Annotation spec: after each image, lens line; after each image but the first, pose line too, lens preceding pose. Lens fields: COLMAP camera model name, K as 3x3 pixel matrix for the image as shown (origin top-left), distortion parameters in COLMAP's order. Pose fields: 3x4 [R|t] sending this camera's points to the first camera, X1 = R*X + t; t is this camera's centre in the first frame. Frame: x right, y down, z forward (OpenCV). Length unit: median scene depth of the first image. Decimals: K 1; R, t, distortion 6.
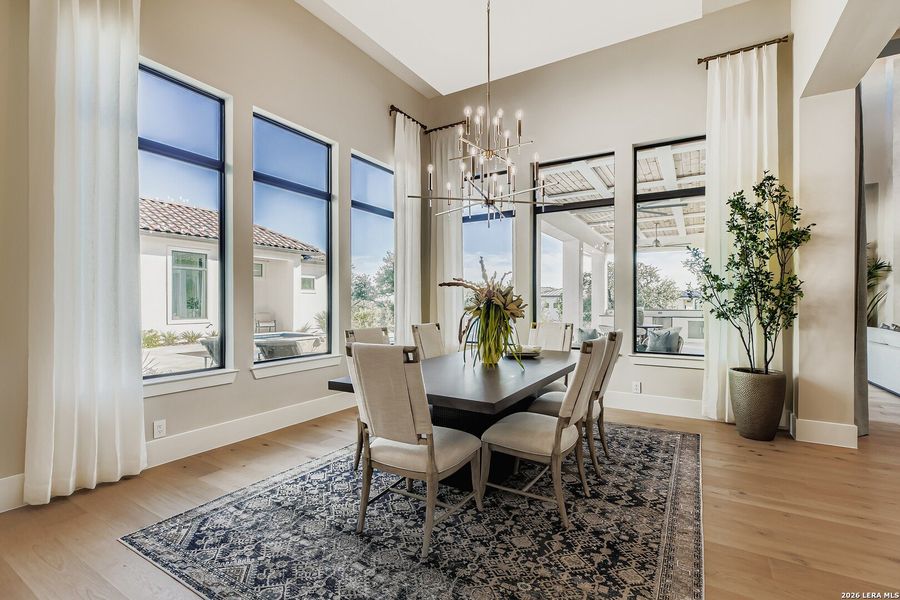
lens RADIAL K [[415.6, 0, 449.7], [0, 415.6, 282.9], [0, 0, 1]] dist [-0.003203, 0.000104]
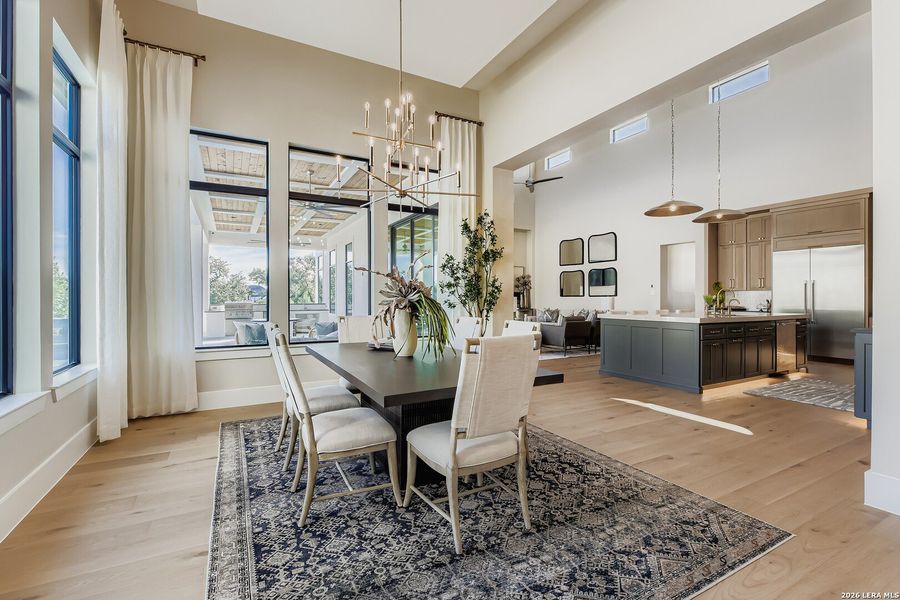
lens RADIAL K [[407.8, 0, 452.1], [0, 407.8, 301.1], [0, 0, 1]] dist [-0.002706, -0.000688]
pose [[0.501179, -0.011600, 0.865266, -0.708100], [-0.035840, 0.998774, 0.034149, 0.020048], [-0.864601, -0.048126, 0.500149, 0.434223]]
